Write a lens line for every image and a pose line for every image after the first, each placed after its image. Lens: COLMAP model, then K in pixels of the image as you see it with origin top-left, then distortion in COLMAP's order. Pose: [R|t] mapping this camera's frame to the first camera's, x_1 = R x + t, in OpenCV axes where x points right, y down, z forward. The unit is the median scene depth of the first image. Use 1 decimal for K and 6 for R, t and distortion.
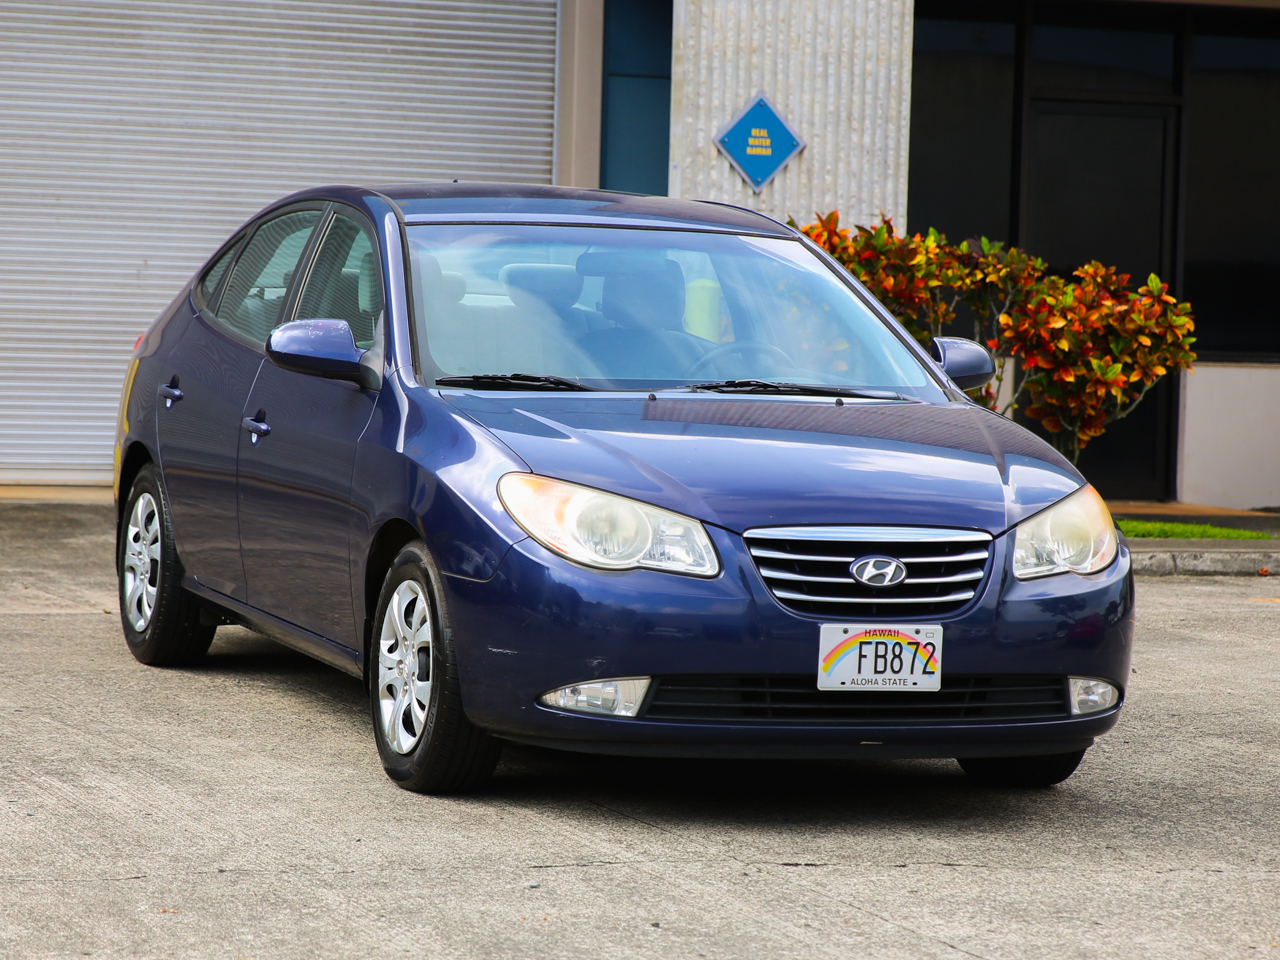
lens RADIAL K [[3555.4, 0, 640.0], [0, 3555.4, 528.7], [0, 0, 1]] dist [0.097405, 0.000000]
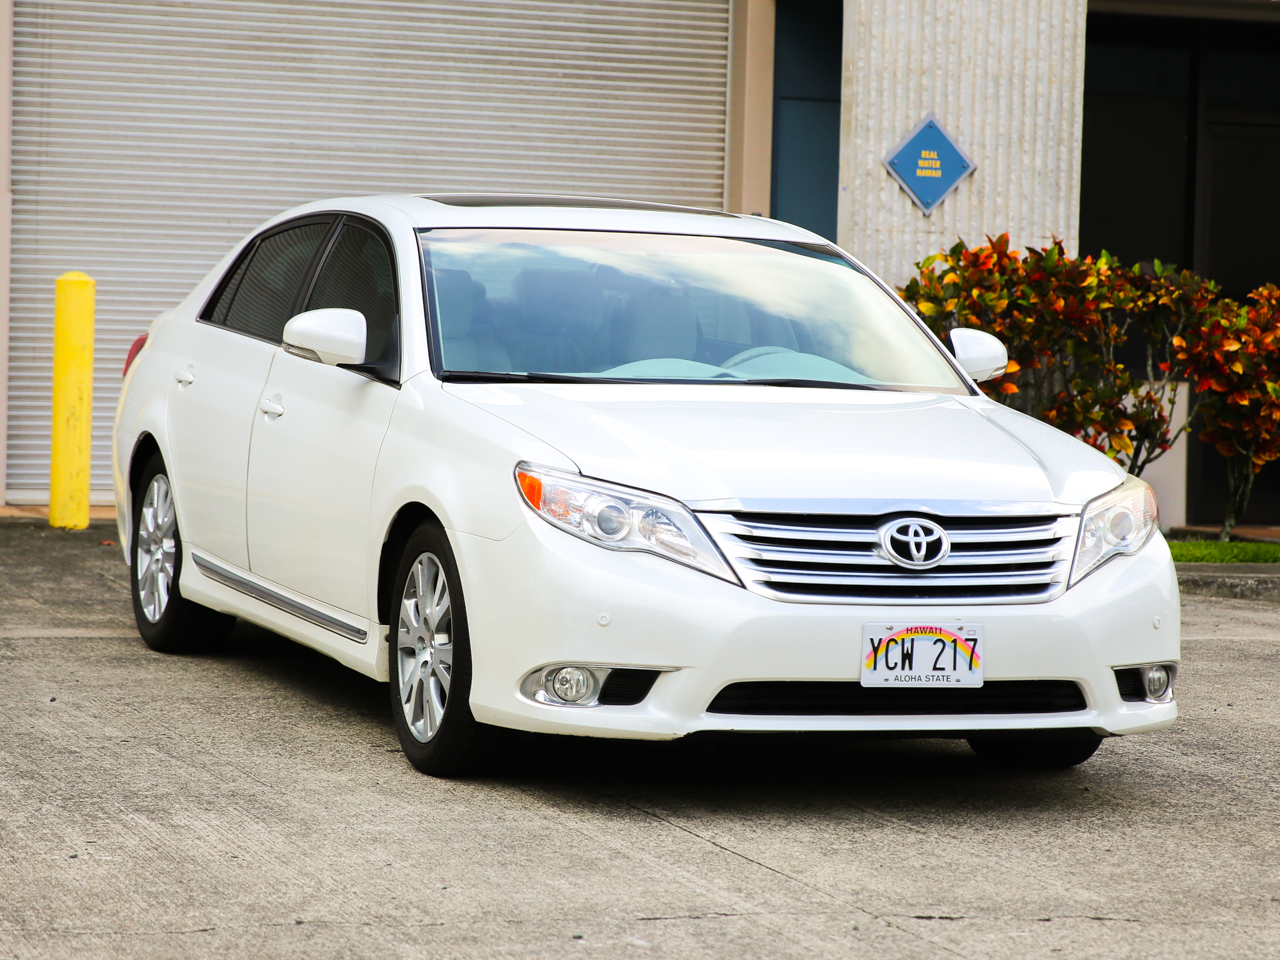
lens RADIAL K [[3307.0, 0, 733.0], [0, 3307.0, 481.4], [0, 0, 1]] dist [0.094996, 0.000000]
pose [[0.999304, 0.002172, -0.037247, 0.013373], [-0.002996, 0.999752, -0.022085, 0.000548], [0.037190, 0.022181, 0.999062, 0.077002]]
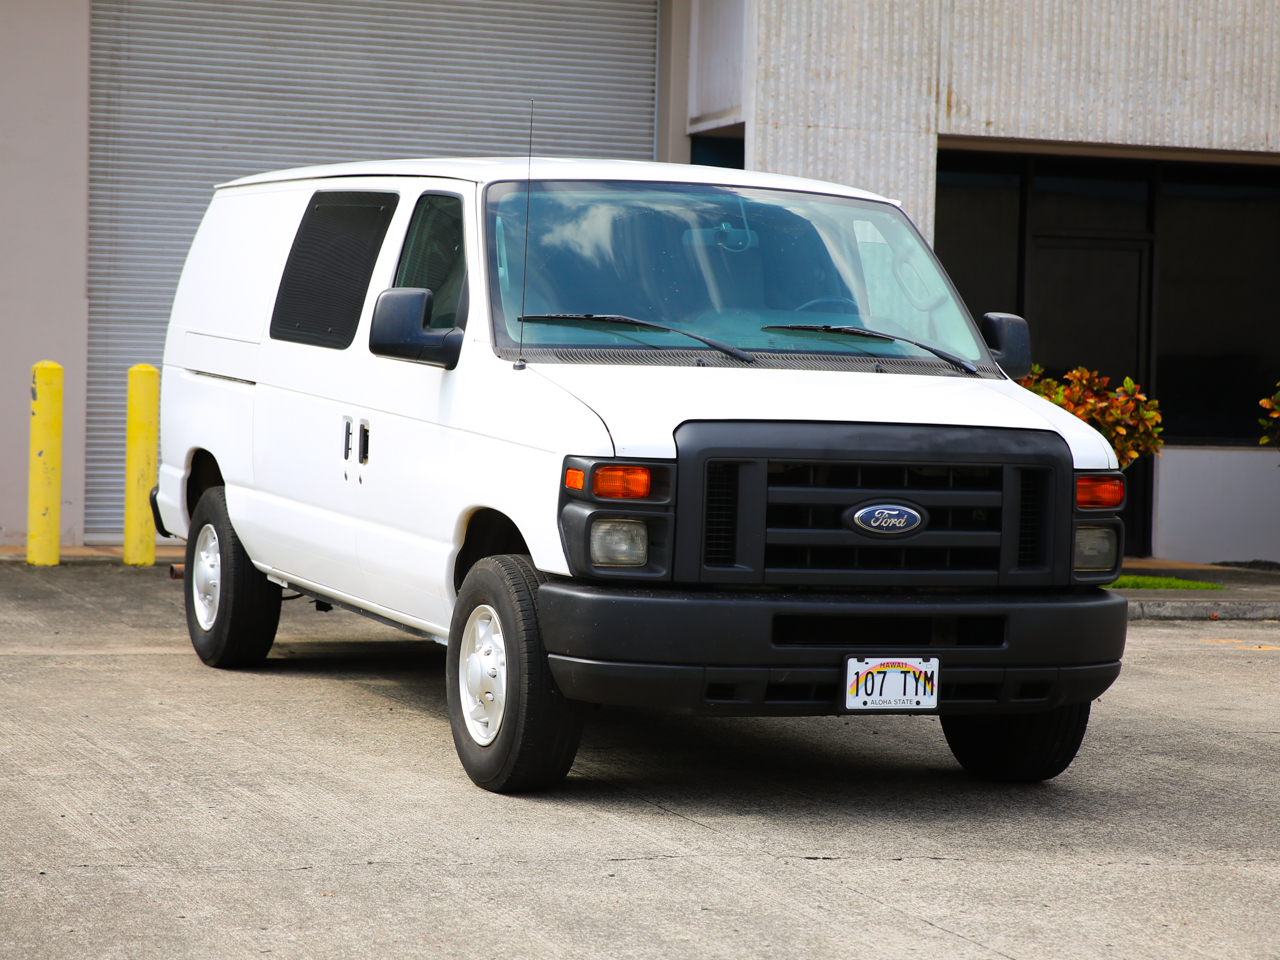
lens RADIAL K [[2935.6, 0, 663.3], [0, 2935.6, 475.0], [0, 0, 1]] dist [0.093479, 0.000000]
pose [[0.999577, -0.001606, -0.029023, 0.010660], [0.000768, 0.999584, -0.028843, -0.007336], [0.029057, 0.028809, 0.999163, -0.037191]]
